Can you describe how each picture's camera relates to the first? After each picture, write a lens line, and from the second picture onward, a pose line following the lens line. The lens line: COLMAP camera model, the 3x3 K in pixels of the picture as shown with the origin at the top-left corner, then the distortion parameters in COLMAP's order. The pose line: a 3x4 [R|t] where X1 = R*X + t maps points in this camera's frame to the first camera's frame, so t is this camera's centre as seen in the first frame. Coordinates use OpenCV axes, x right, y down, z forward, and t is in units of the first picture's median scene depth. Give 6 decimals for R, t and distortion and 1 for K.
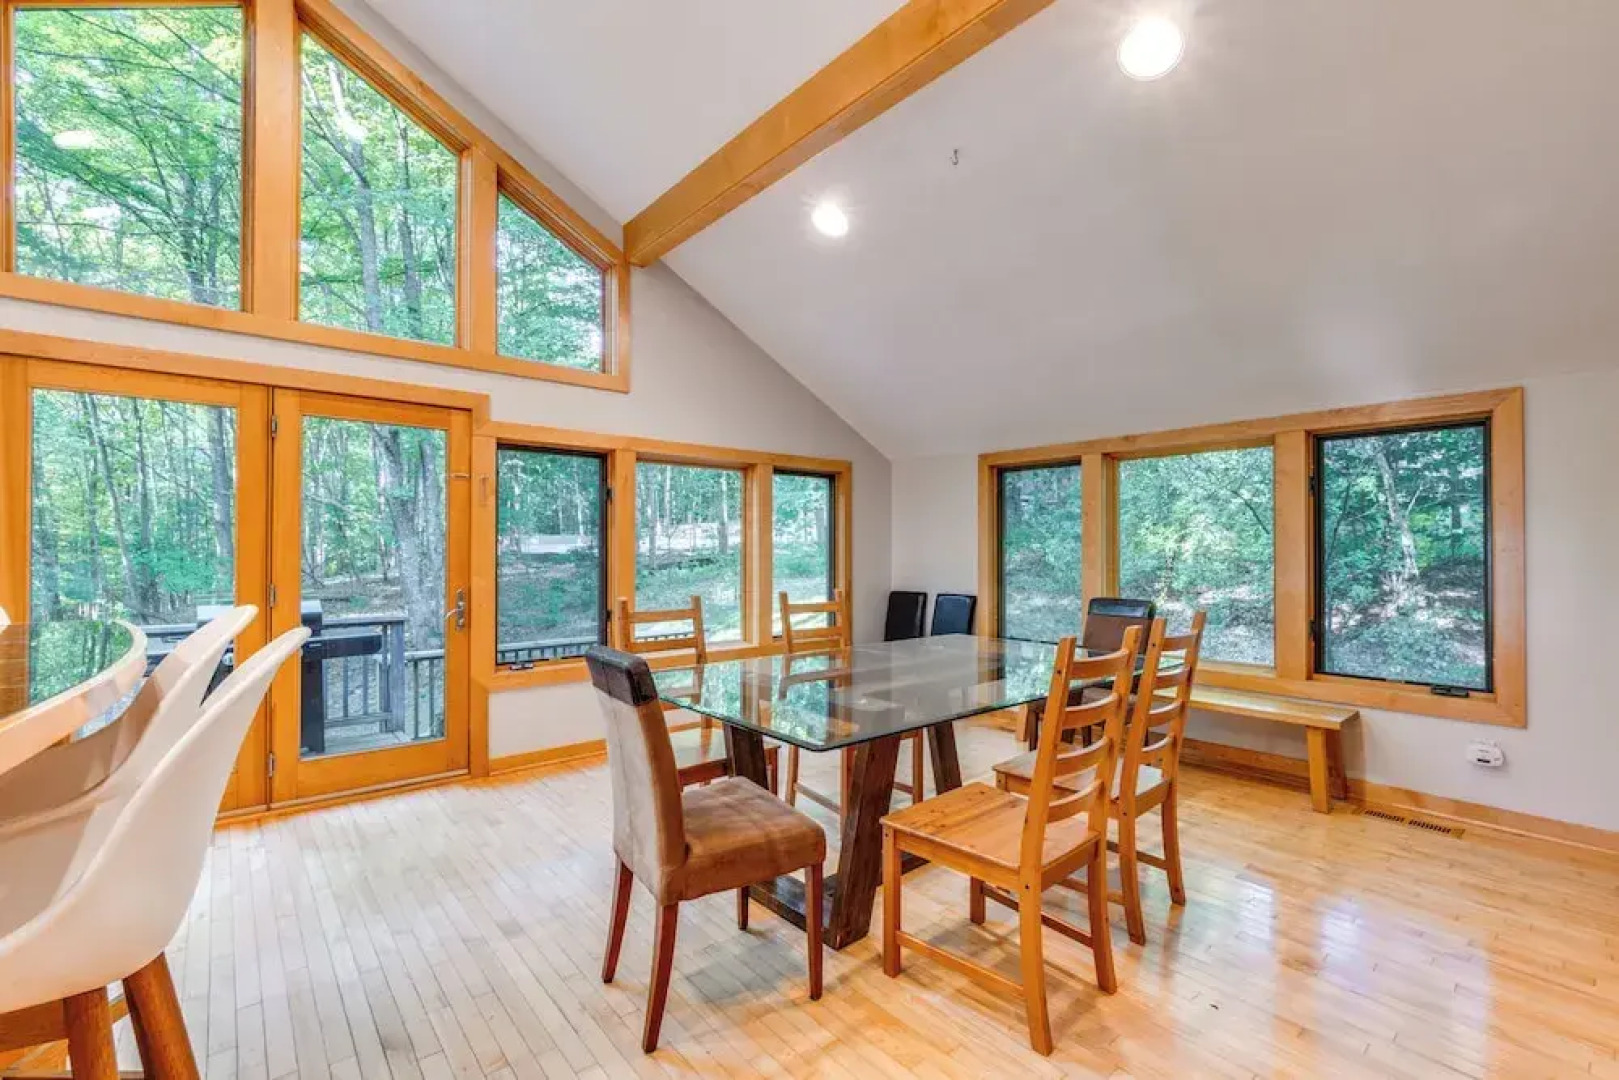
lens RADIAL K [[698.1, 0, 809.5], [0, 698.1, 540.0], [0, 0, 1]] dist [-0.000945, 0.000226]
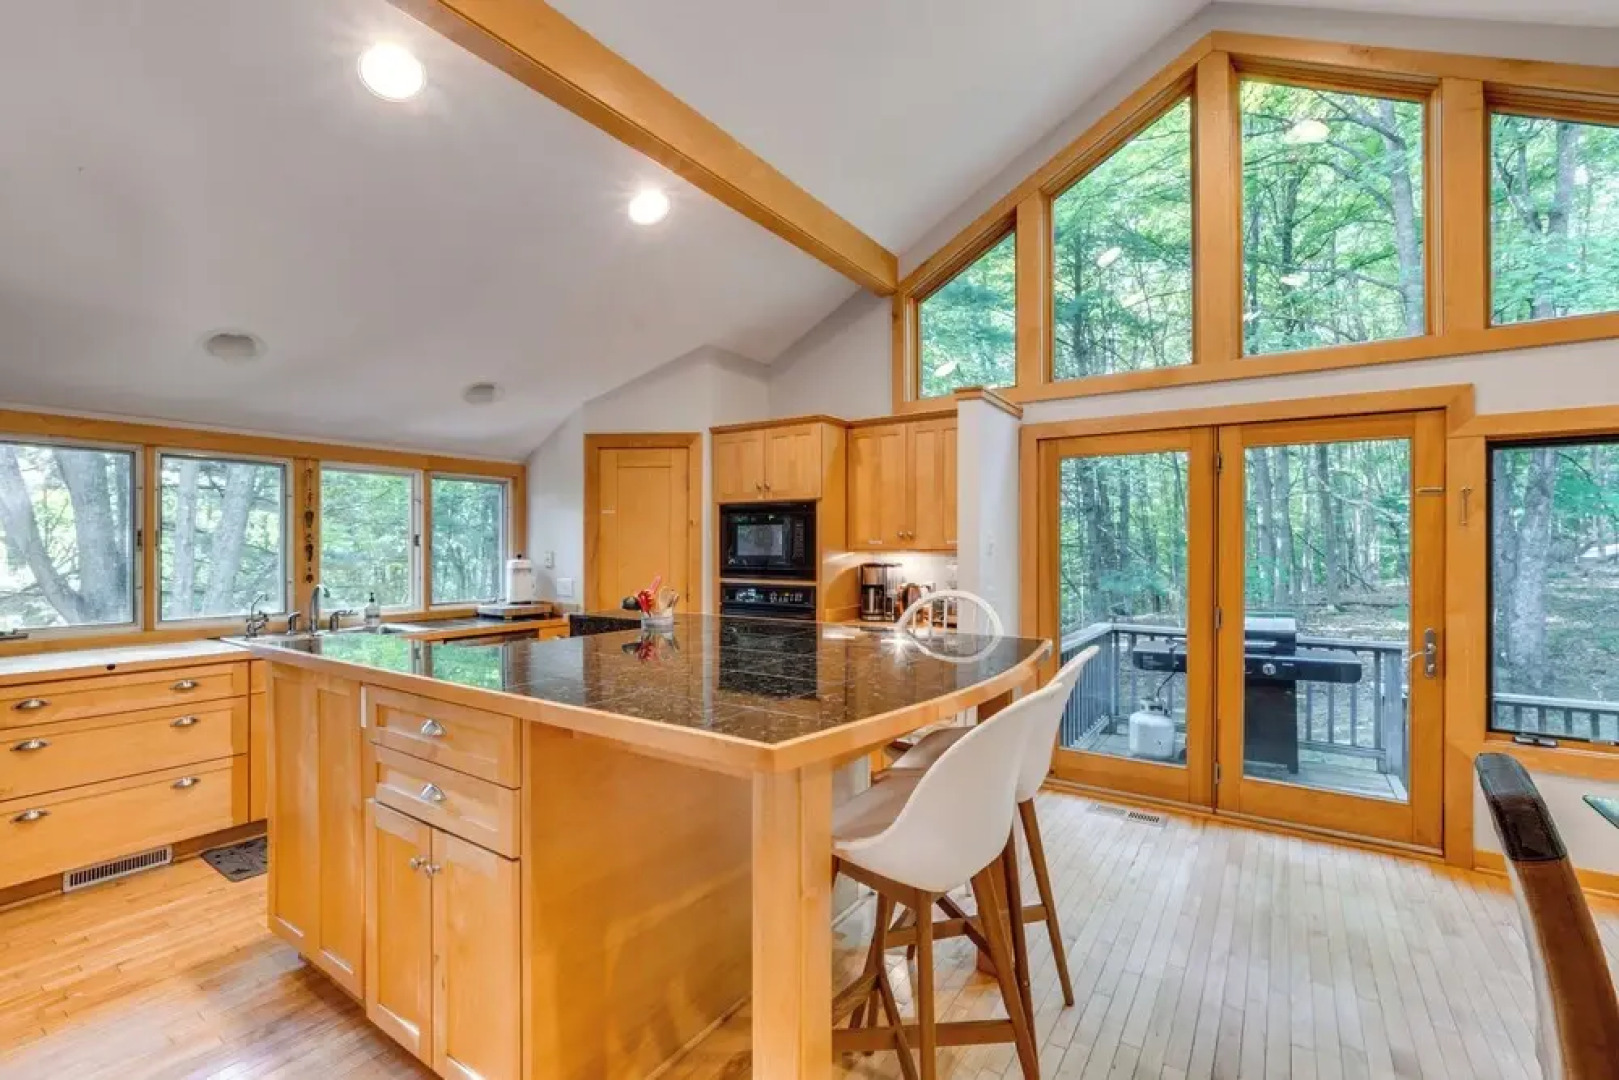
lens RADIAL K [[729.1, 0, 809.5], [0, 729.1, 540.0], [0, 0, 1]] dist [-0.000594, -0.000145]
pose [[0.280613, -0.000705, -0.959821, 0.122297], [0.007517, 0.999971, 0.001463, -0.041396], [0.959791, -0.007625, 0.280610, 0.059302]]
